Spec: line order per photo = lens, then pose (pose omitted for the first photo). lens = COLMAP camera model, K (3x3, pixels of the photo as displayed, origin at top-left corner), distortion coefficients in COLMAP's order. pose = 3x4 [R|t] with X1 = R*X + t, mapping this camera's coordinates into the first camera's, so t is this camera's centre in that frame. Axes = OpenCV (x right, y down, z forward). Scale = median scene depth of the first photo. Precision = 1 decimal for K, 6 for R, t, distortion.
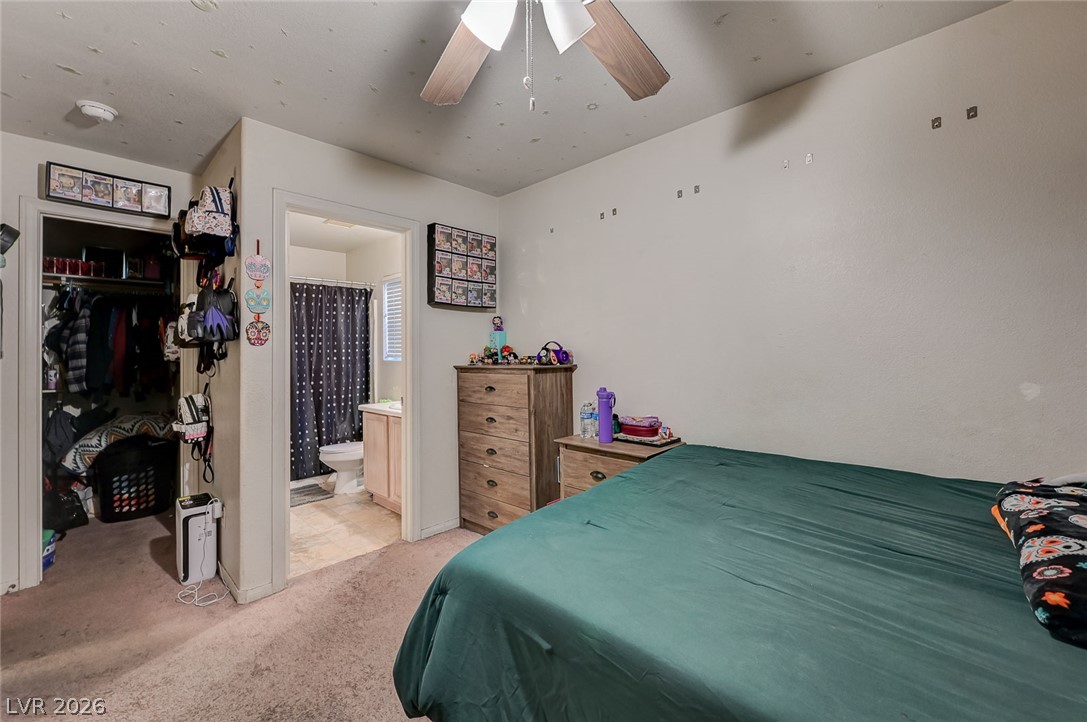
lens RADIAL K [[436.6, 0, 550.8], [0, 436.6, 357.5], [0, 0, 1]] dist [-0.000615, -0.000072]
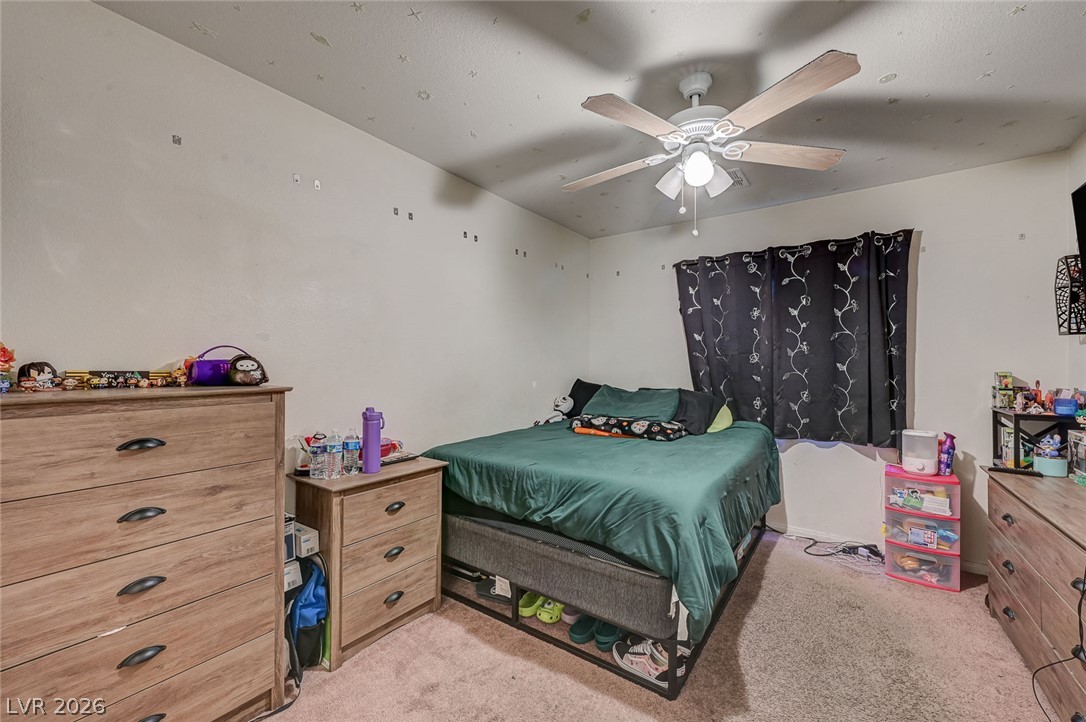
lens RADIAL K [[436.2, 0, 550.3], [0, 436.2, 357.5], [0, 0, 1]] dist [-0.000615, -0.000072]
pose [[-0.141085, 0.017189, 0.989848, -0.839430], [-0.003929, 0.999832, -0.017922, -0.014480], [-0.989990, -0.006418, -0.140994, 0.855939]]
